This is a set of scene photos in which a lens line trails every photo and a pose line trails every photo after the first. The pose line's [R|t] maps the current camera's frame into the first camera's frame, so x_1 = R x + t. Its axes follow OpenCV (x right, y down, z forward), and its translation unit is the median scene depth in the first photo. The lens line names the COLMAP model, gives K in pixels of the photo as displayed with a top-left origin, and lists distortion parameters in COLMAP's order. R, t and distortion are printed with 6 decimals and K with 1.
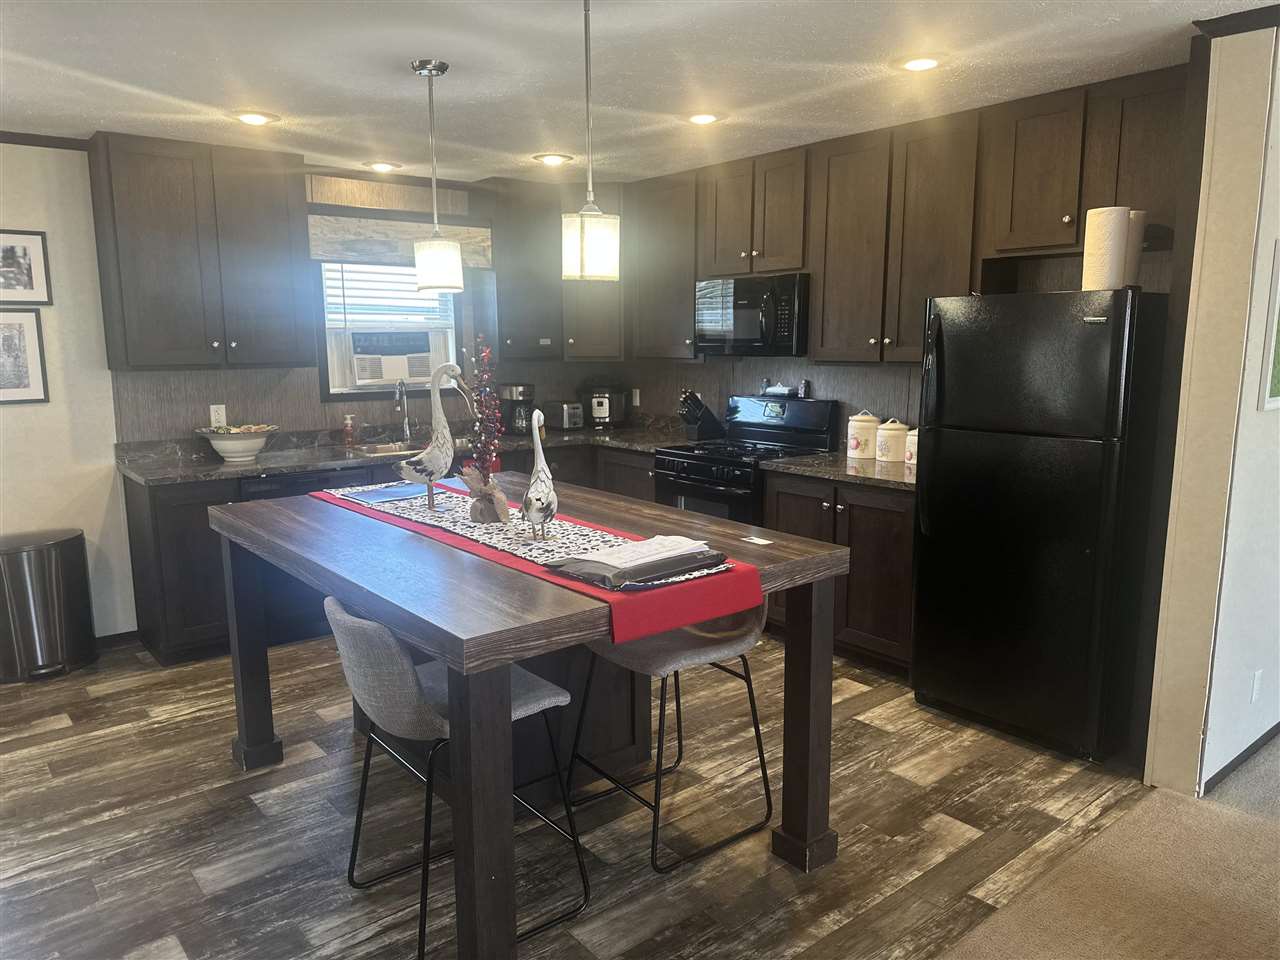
lens RADIAL K [[894.9, 0, 640.2], [0, 894.9, 493.7], [0, 0, 1]] dist [0.055805, -0.087577]
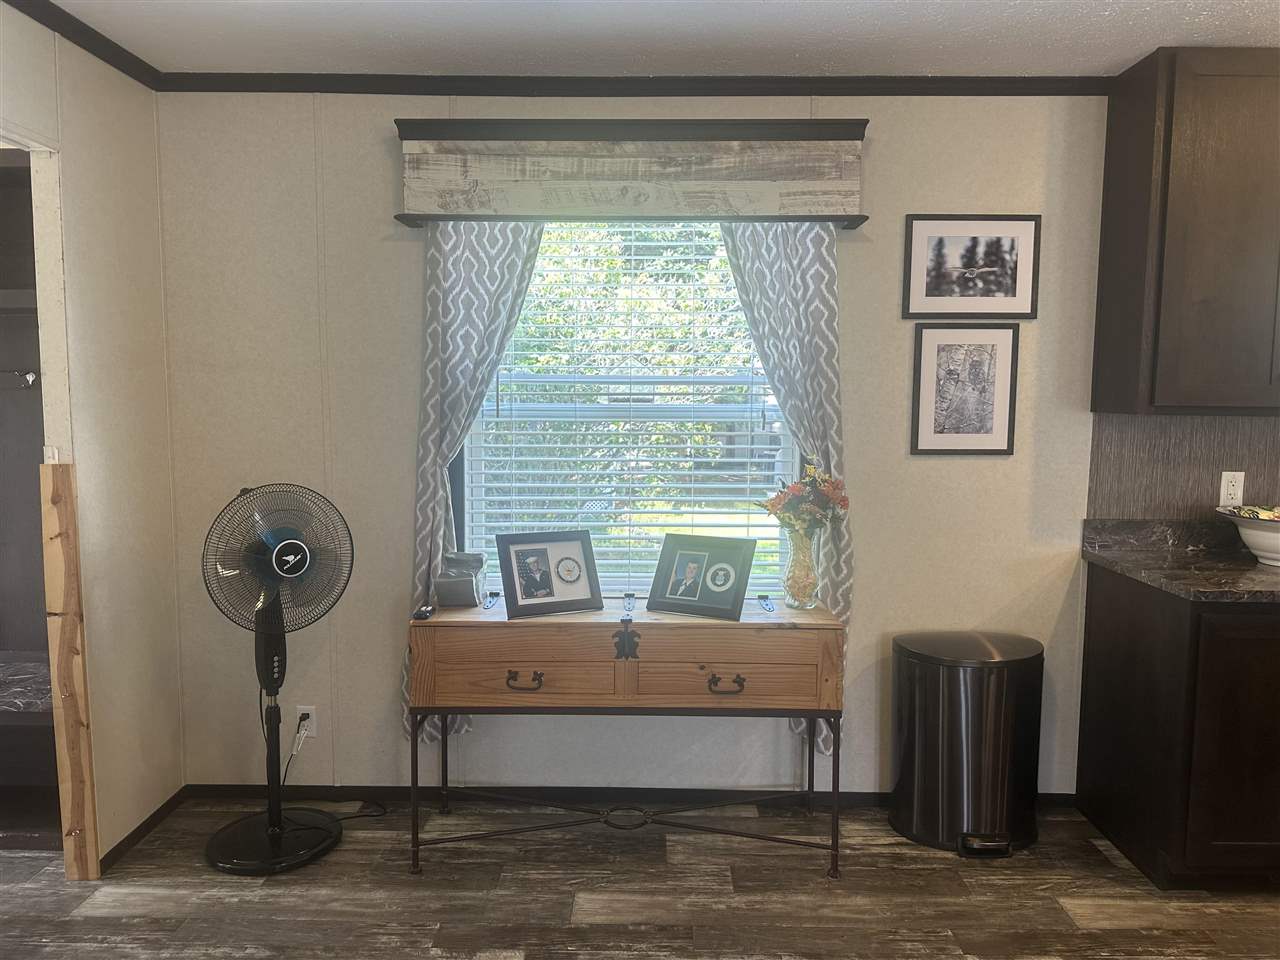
lens RADIAL K [[901.7, 0, 641.1], [0, 901.7, 482.2], [0, 0, 1]] dist [0.022119, -0.027221]
pose [[0.763849, 0.072680, -0.641290, -0.409113], [-0.120129, 0.992286, -0.030628, -0.022446], [0.634117, 0.100433, 0.766687, 0.262887]]
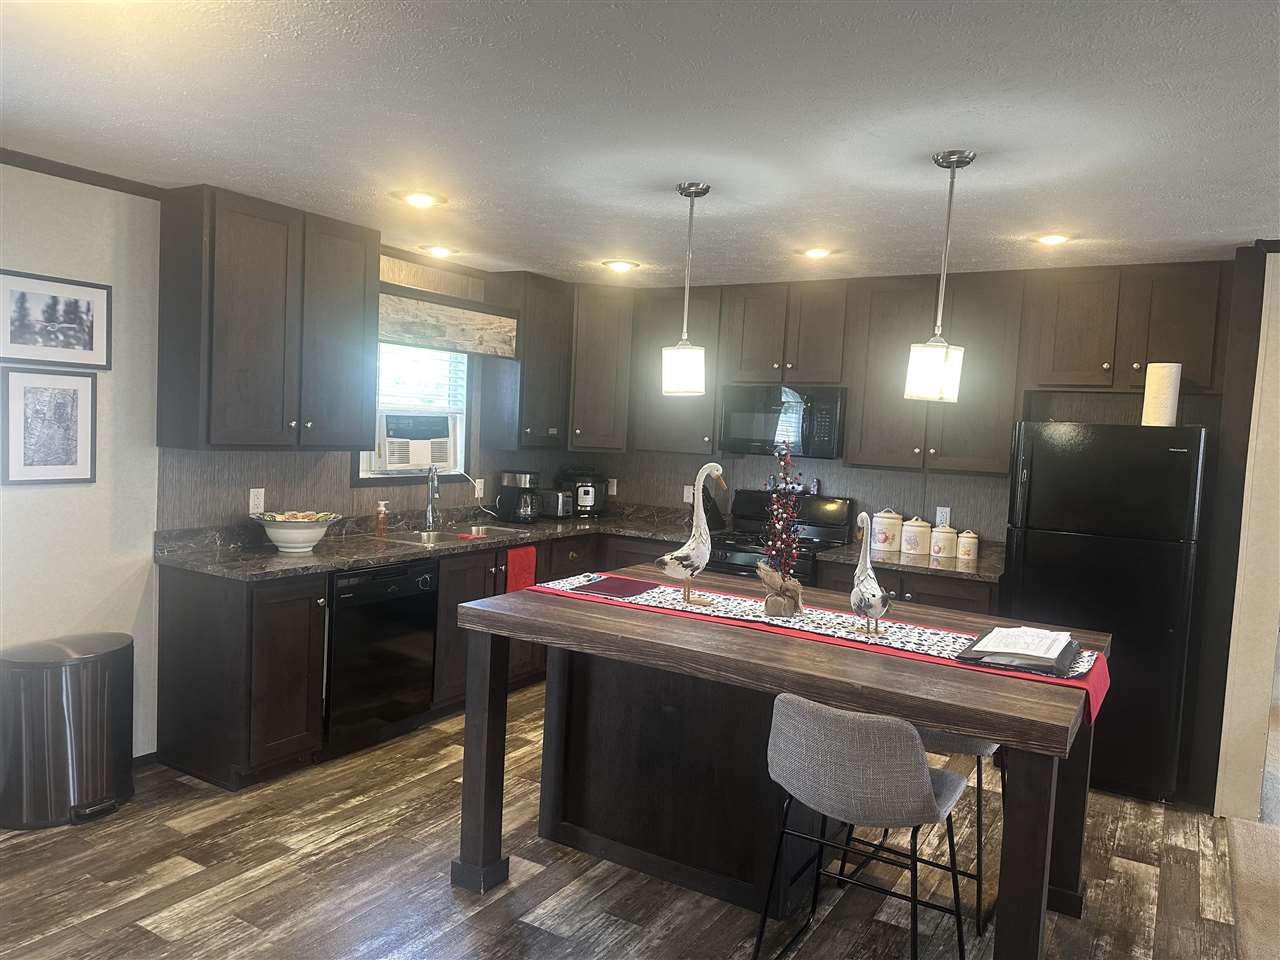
lens RADIAL K [[901.7, 0, 641.1], [0, 901.7, 482.2], [0, 0, 1]] dist [0.022119, -0.027221]
pose [[0.942504, 0.028954, 0.332939, -0.443077], [0.005303, 0.994819, -0.101527, -0.012036], [-0.334154, 0.097455, 0.937467, 0.029521]]
